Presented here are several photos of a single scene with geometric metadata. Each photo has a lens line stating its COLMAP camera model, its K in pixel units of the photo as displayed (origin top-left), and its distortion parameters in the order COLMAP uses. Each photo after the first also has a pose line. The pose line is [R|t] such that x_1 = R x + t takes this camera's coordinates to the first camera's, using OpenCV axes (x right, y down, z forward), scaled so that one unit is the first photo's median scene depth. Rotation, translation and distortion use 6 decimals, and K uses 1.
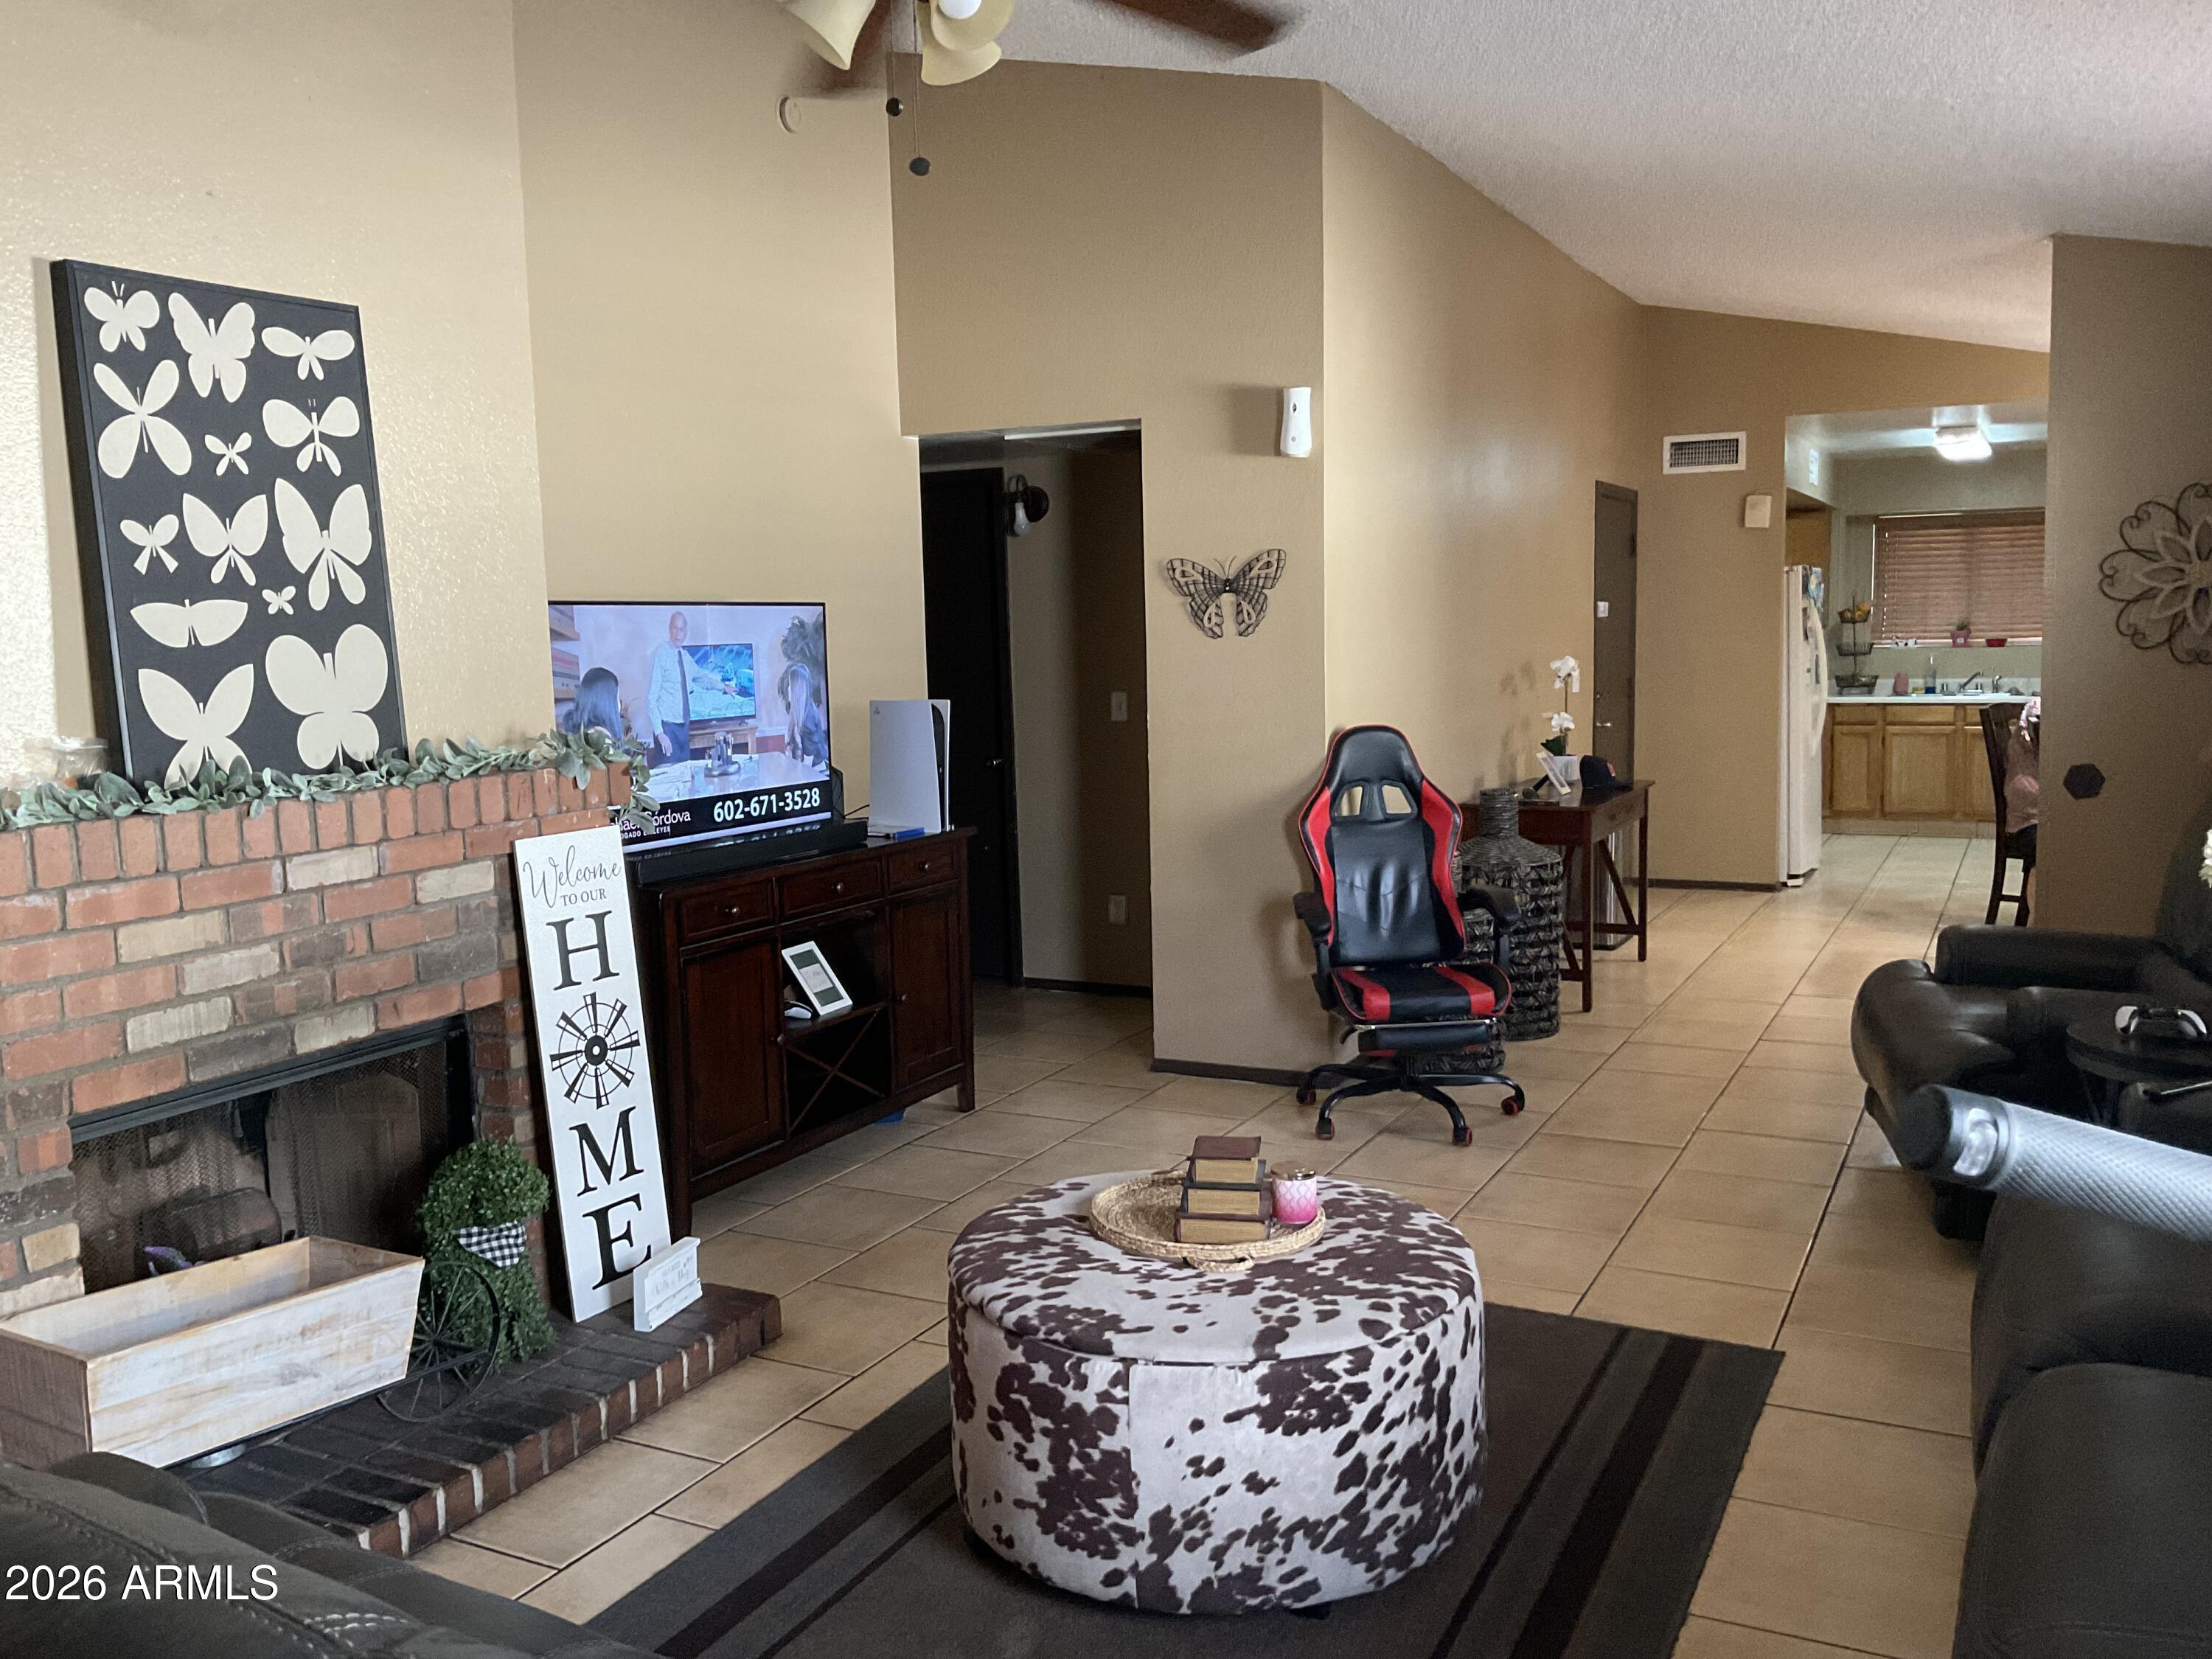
lens RADIAL K [[1842.7, 0, 1094.6], [0, 1842.7, 811.5], [0, 0, 1]] dist [0.083718, -0.155361]
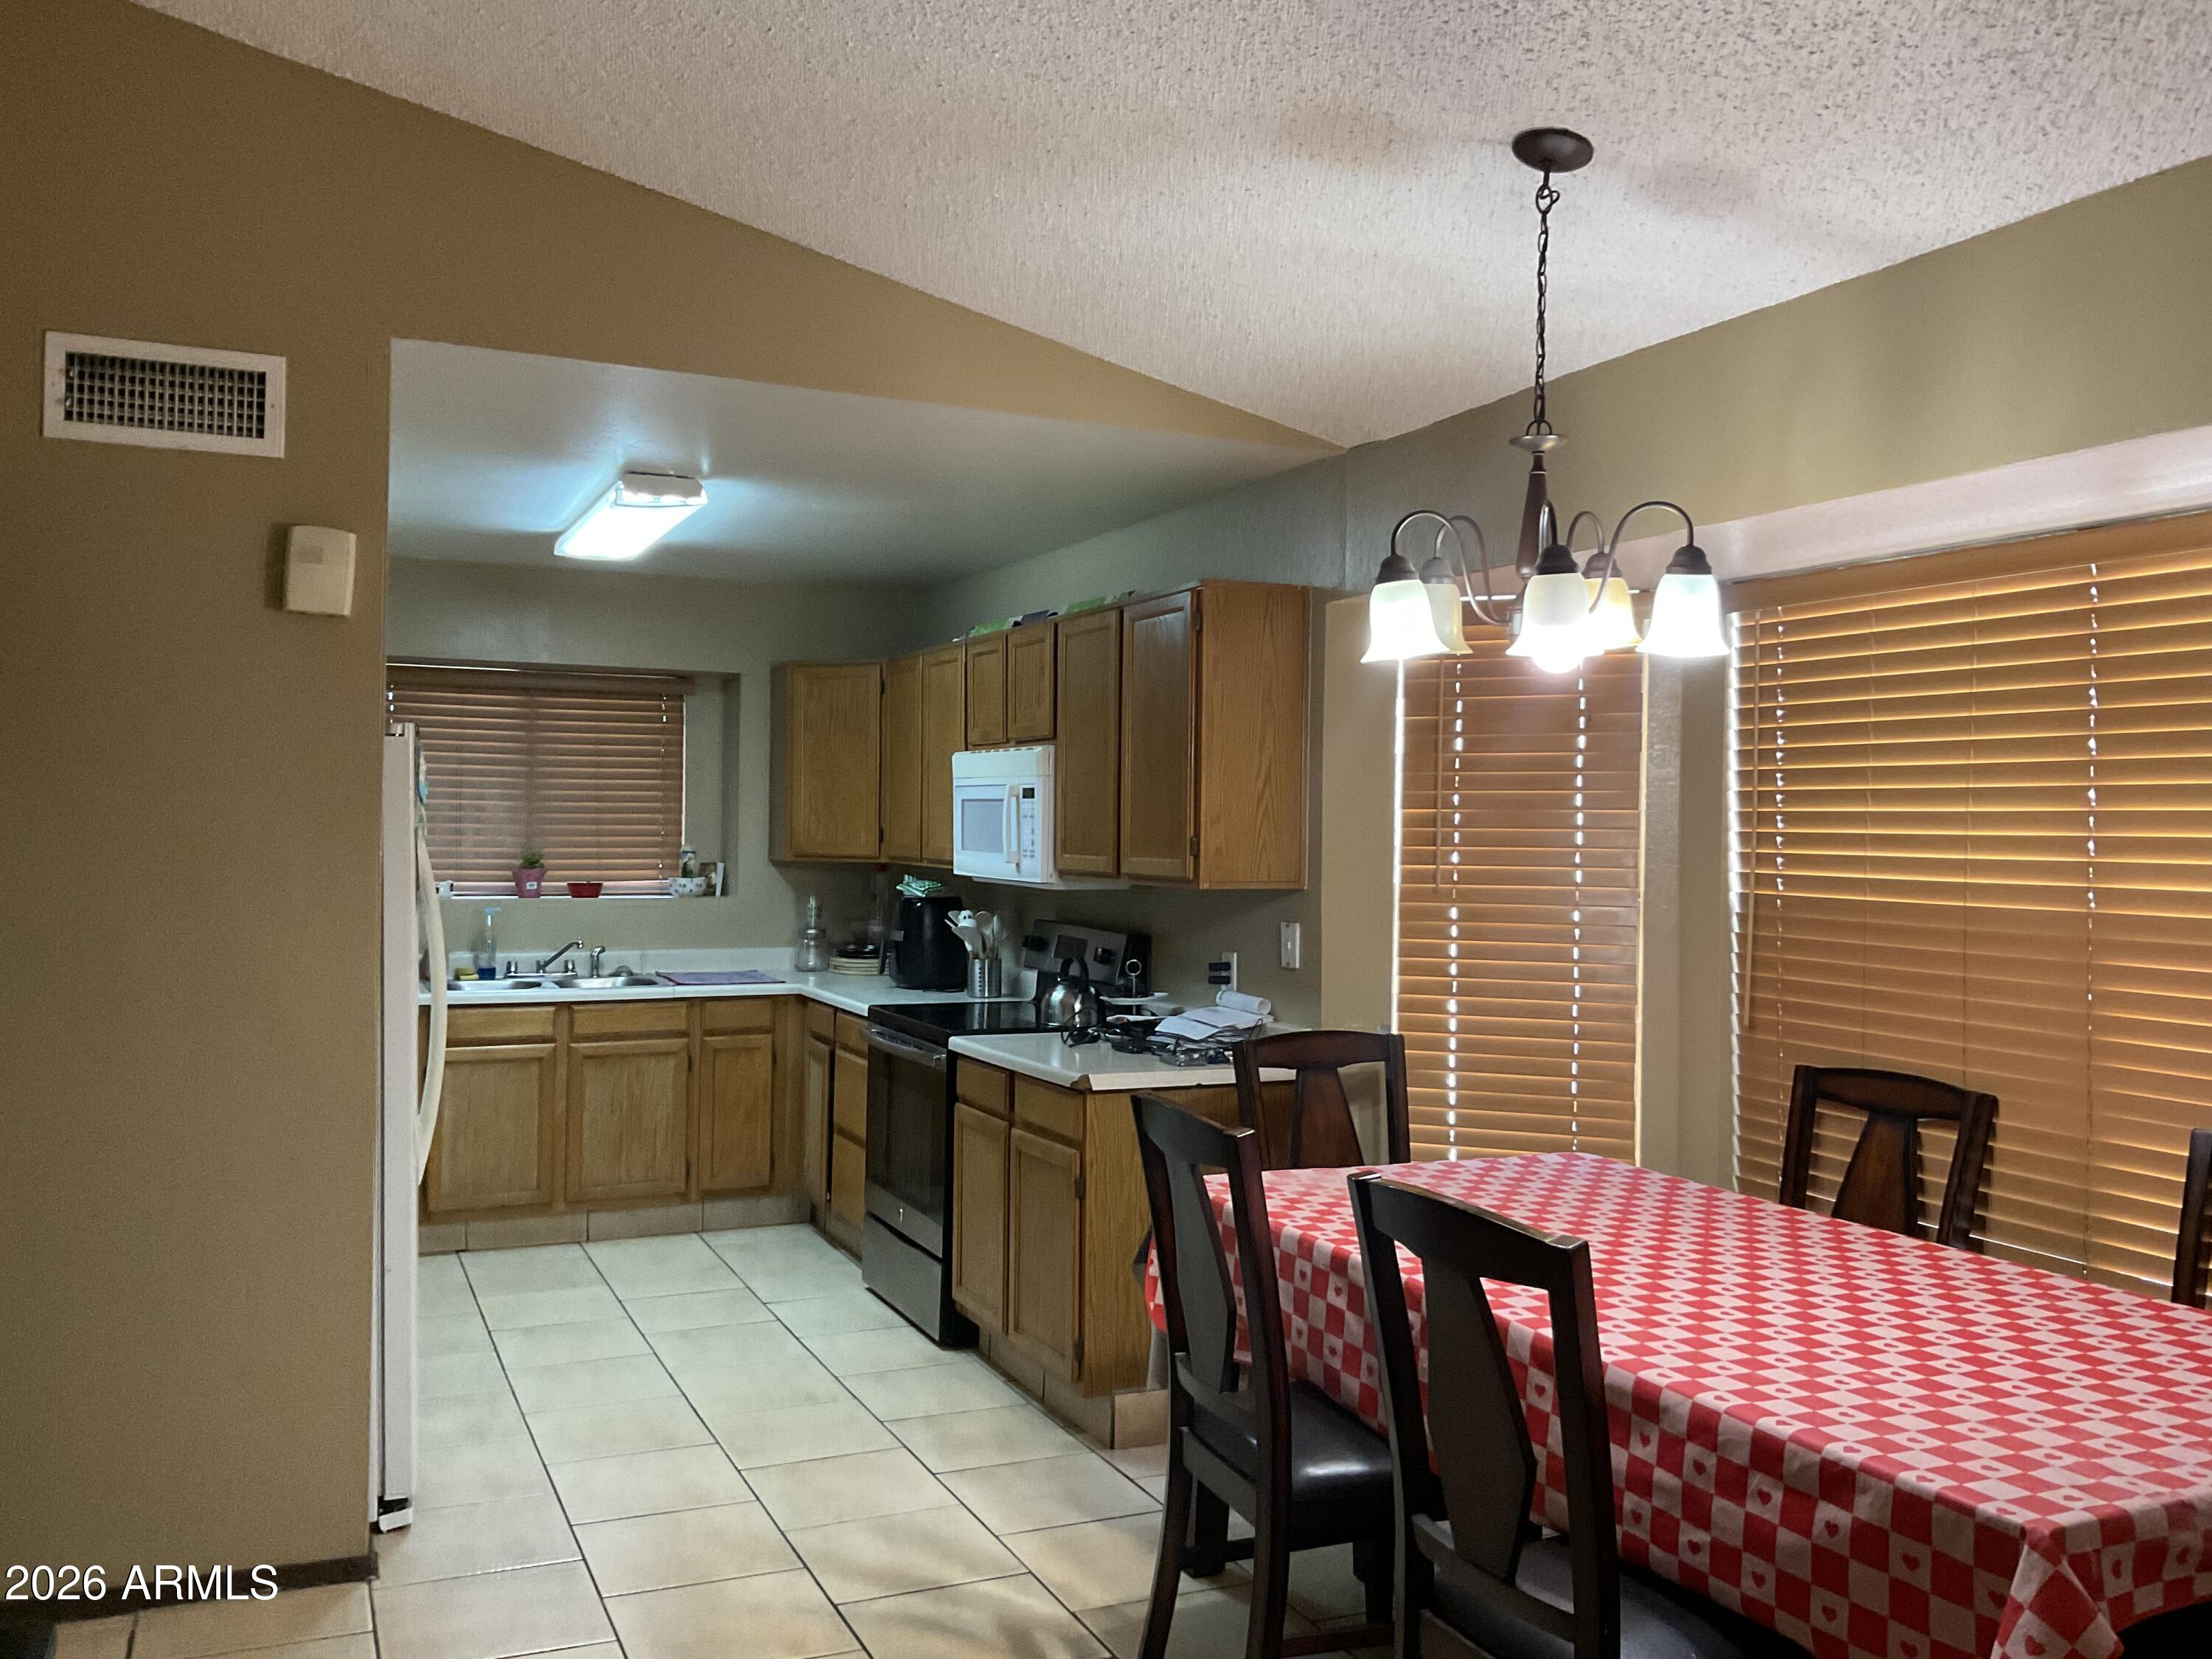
lens RADIAL K [[1842.7, 0, 1124.4], [0, 1842.7, 814.4], [0, 0, 1]] dist [0.083718, -0.155361]
pose [[0.618232, 0.034682, 0.785230, 0.445361], [0.050180, 0.995246, -0.083466, -0.199090], [-0.784392, 0.091004, 0.613553, 1.769480]]
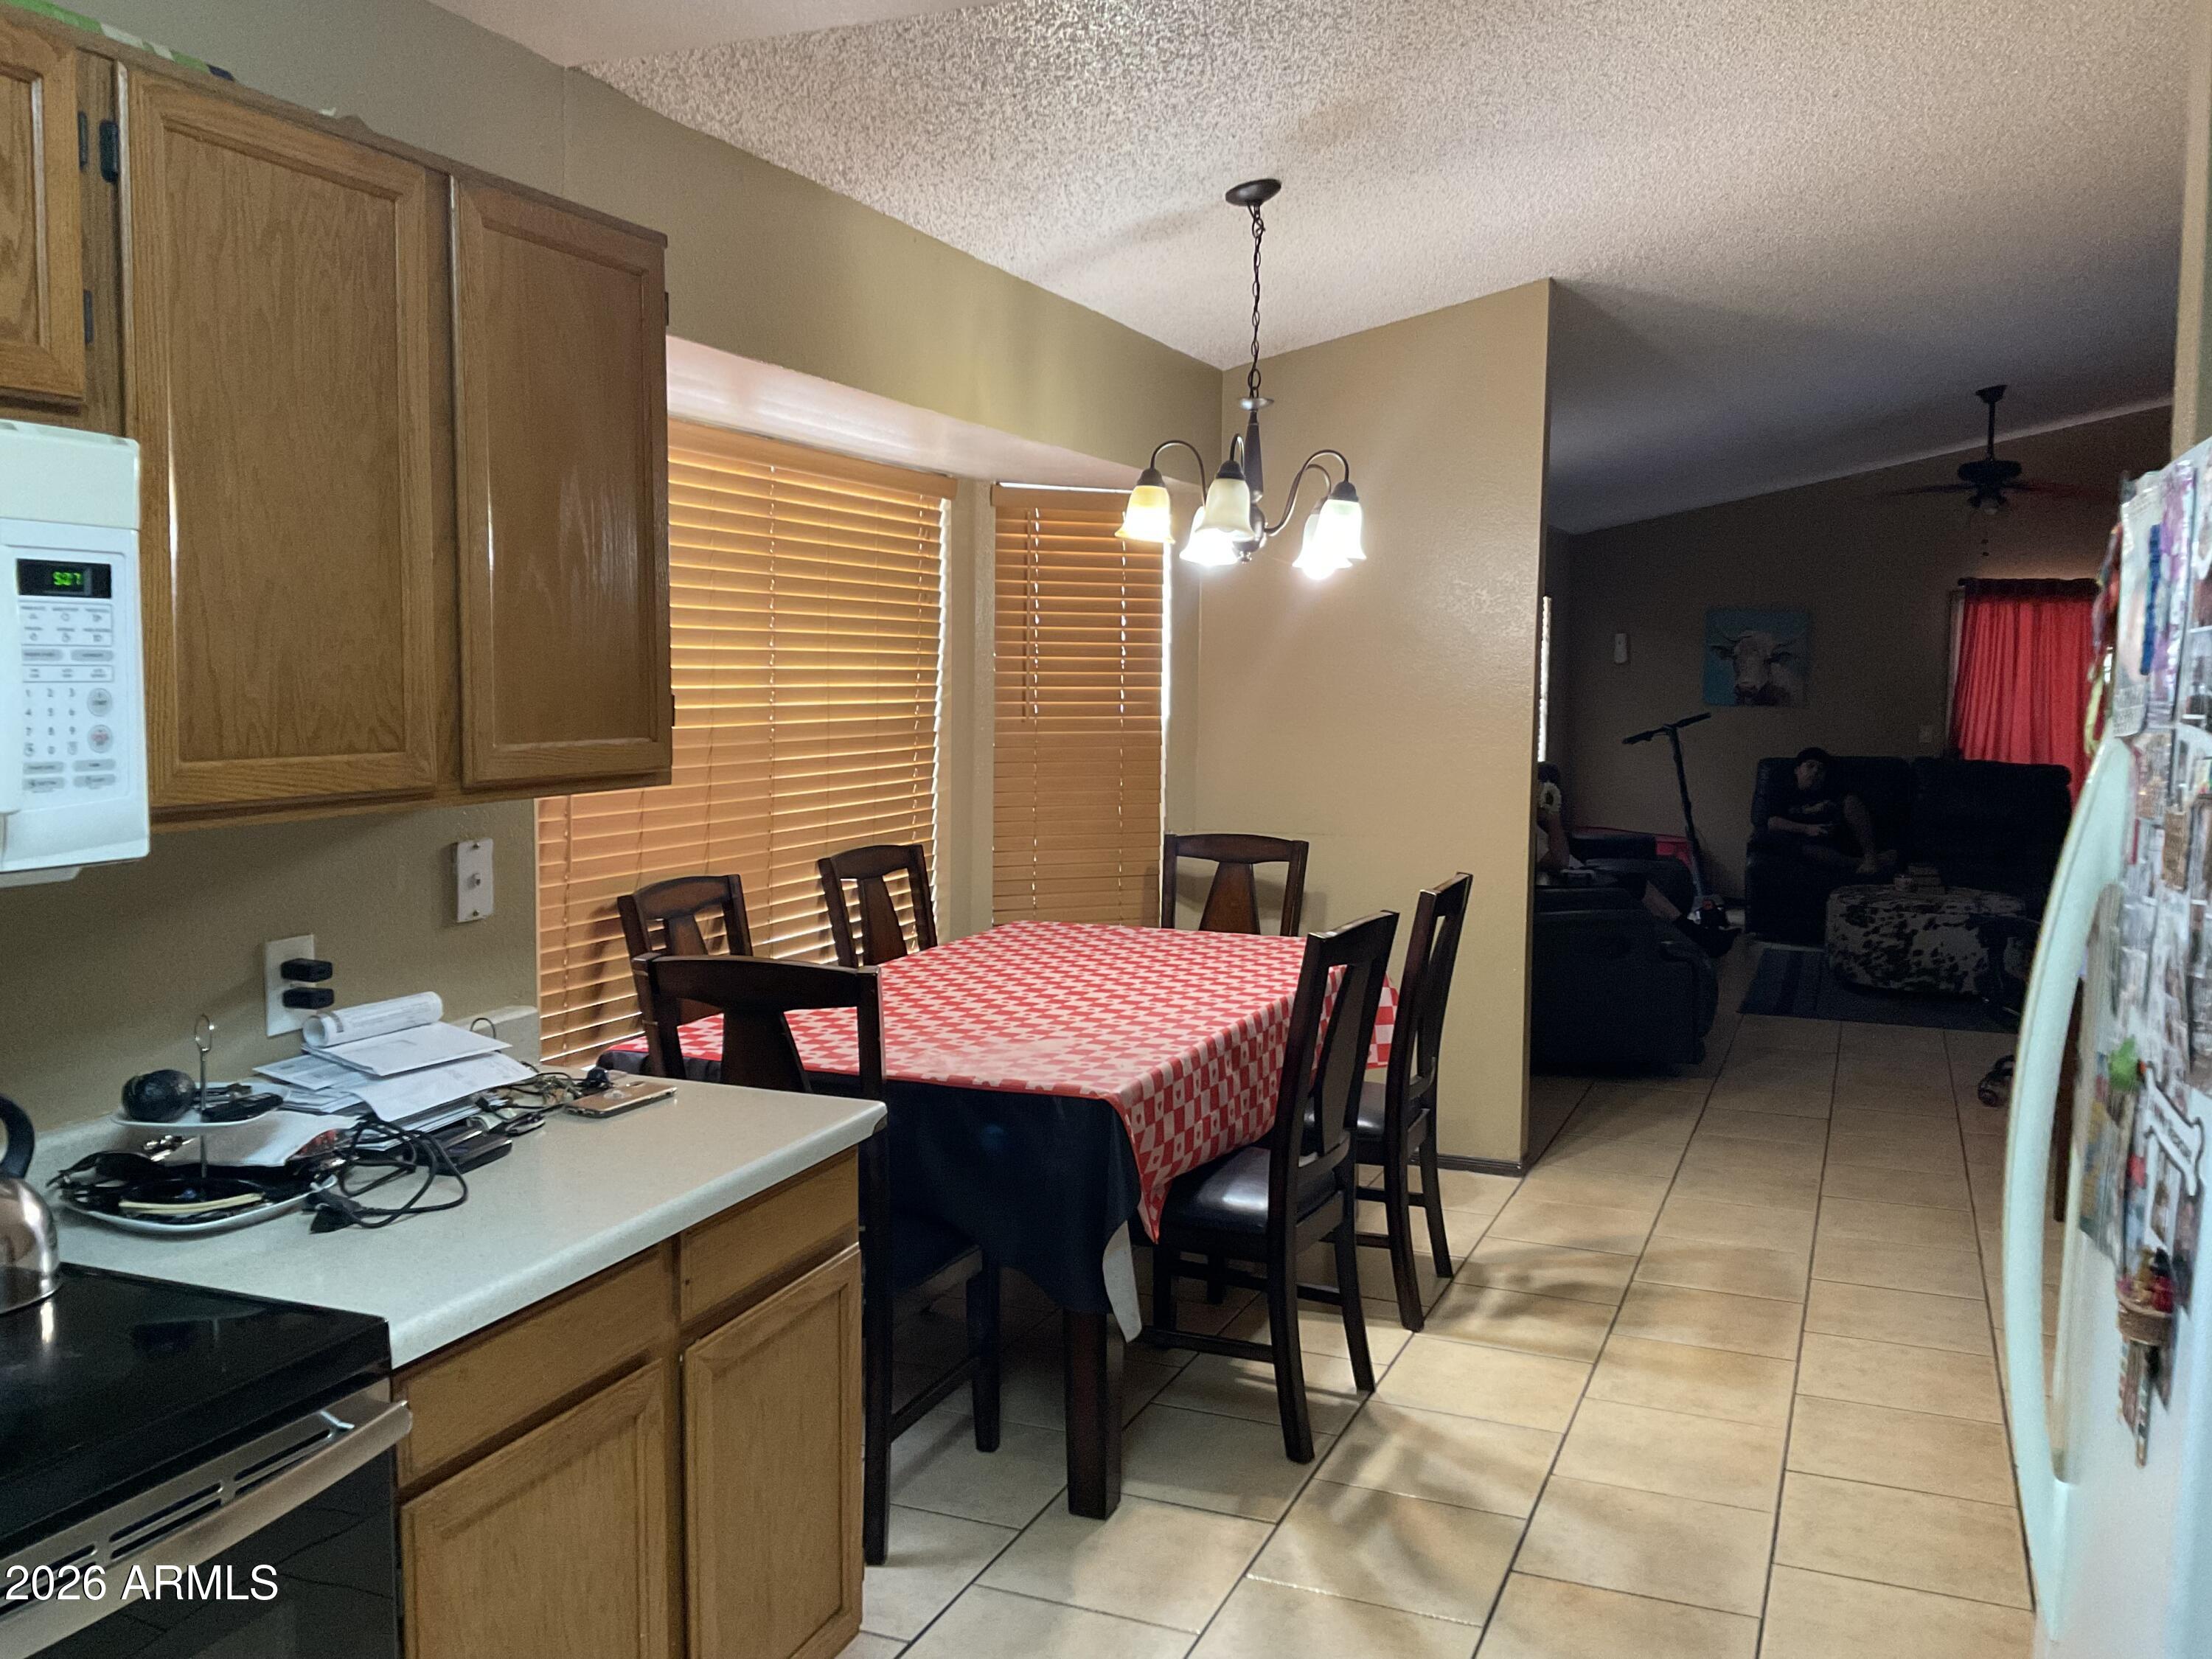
lens RADIAL K [[1842.7, 0, 1098.8], [0, 1842.7, 816.3], [0, 0, 1]] dist [0.083718, -0.155361]
pose [[-0.996683, 0.019735, -0.078957, 1.413868], [0.005062, 0.983310, 0.181868, -0.381800], [0.081228, 0.180865, -0.980148, 3.334551]]
